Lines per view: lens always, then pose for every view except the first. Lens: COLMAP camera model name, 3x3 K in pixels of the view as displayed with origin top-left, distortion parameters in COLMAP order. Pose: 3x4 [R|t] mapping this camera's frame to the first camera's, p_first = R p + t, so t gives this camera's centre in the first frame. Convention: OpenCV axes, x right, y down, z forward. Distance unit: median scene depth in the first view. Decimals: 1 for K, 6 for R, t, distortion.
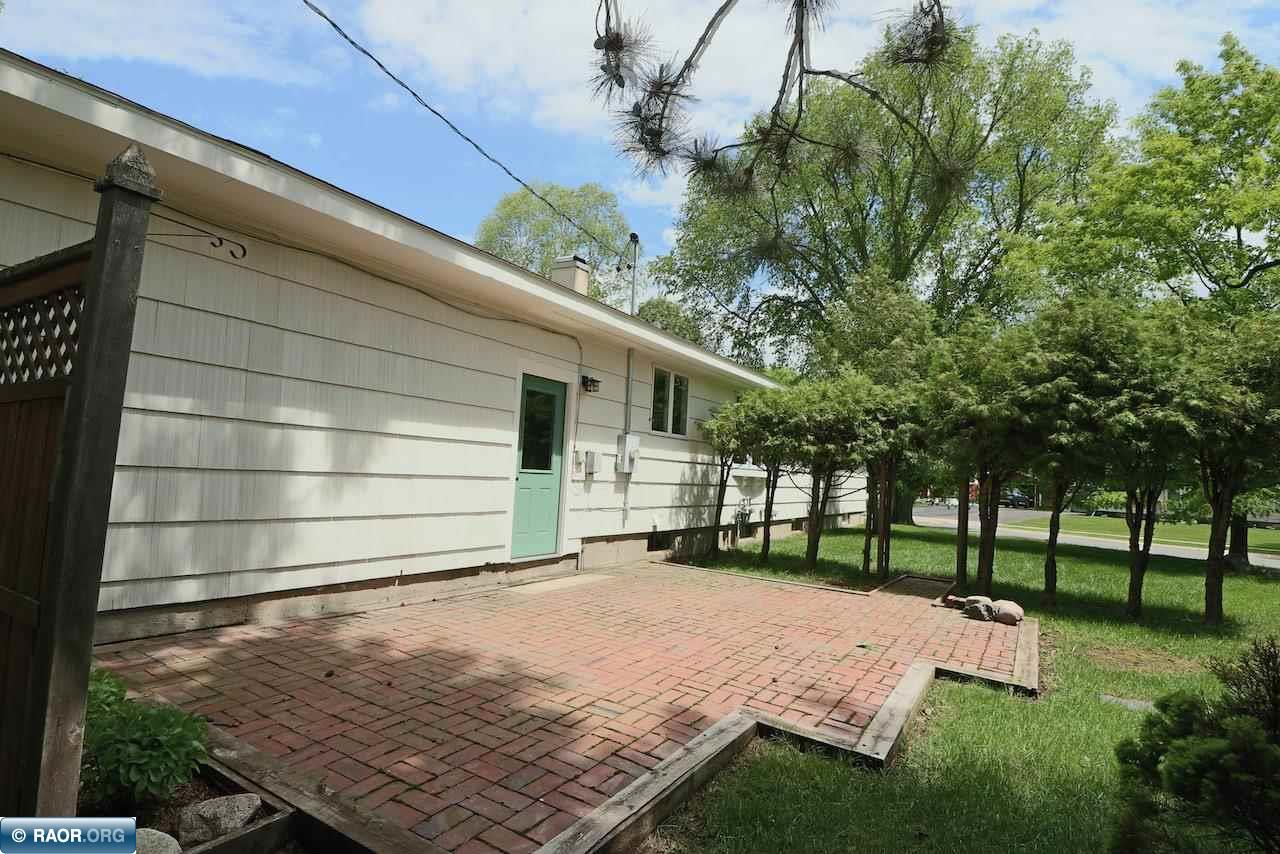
lens RADIAL K [[655.8, 0, 634.0], [0, 655.8, 425.1], [0, 0, 1]] dist [-0.000033, -0.000125]
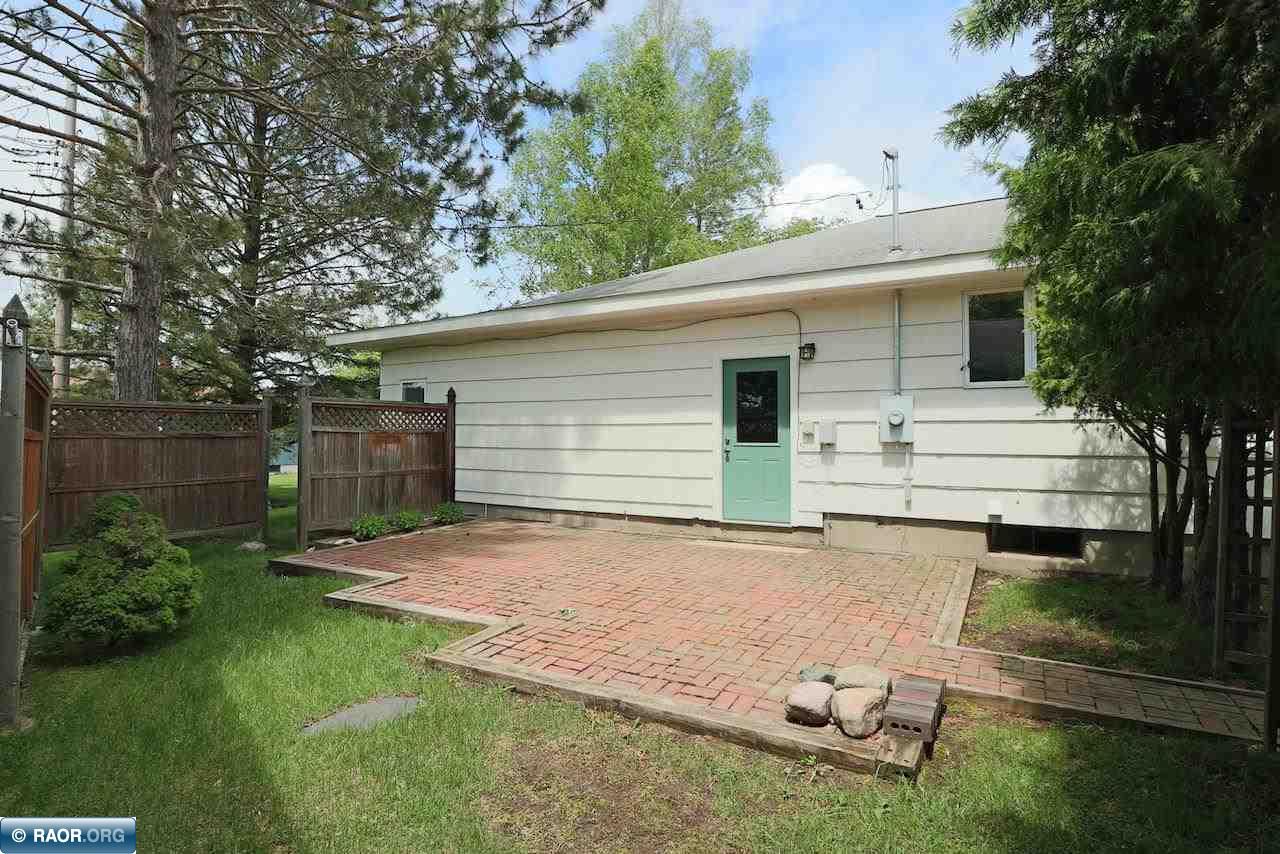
lens RADIAL K [[655.8, 0, 643.8], [0, 655.8, 429.8], [0, 0, 1]] dist [-0.000033, -0.000125]
pose [[0.037134, -0.059173, -0.997557, 0.905347], [0.074177, 0.995655, -0.056299, 0.090824], [0.996553, -0.071905, 0.041362, 0.743537]]
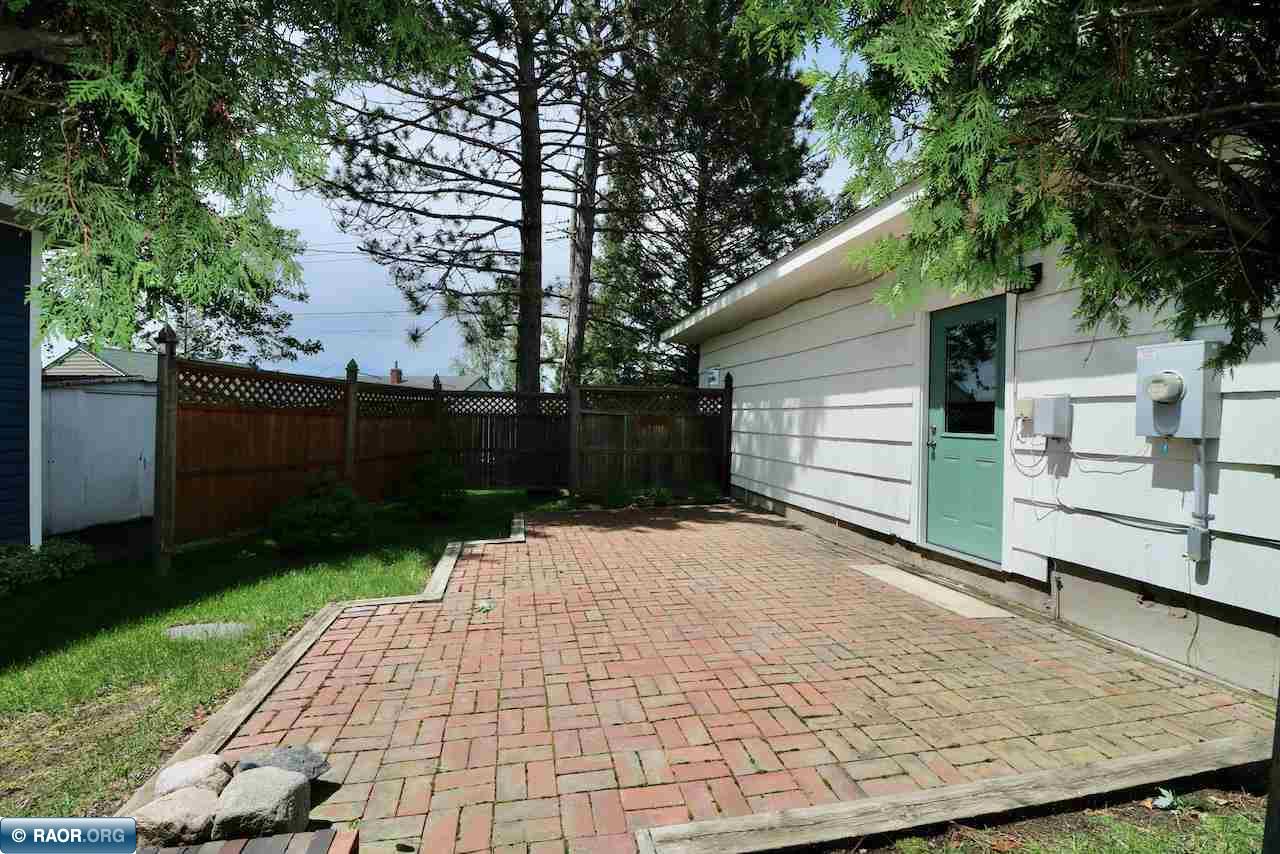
lens RADIAL K [[593.8, 0, 642.4], [0, 593.8, 425.9], [0, 0, 1]] dist [-0.005847, -0.000407]
pose [[-0.719562, -0.059957, -0.691835, 0.533726], [-0.007750, 0.996897, -0.078334, 0.109042], [0.694385, -0.051004, -0.717794, 1.177613]]
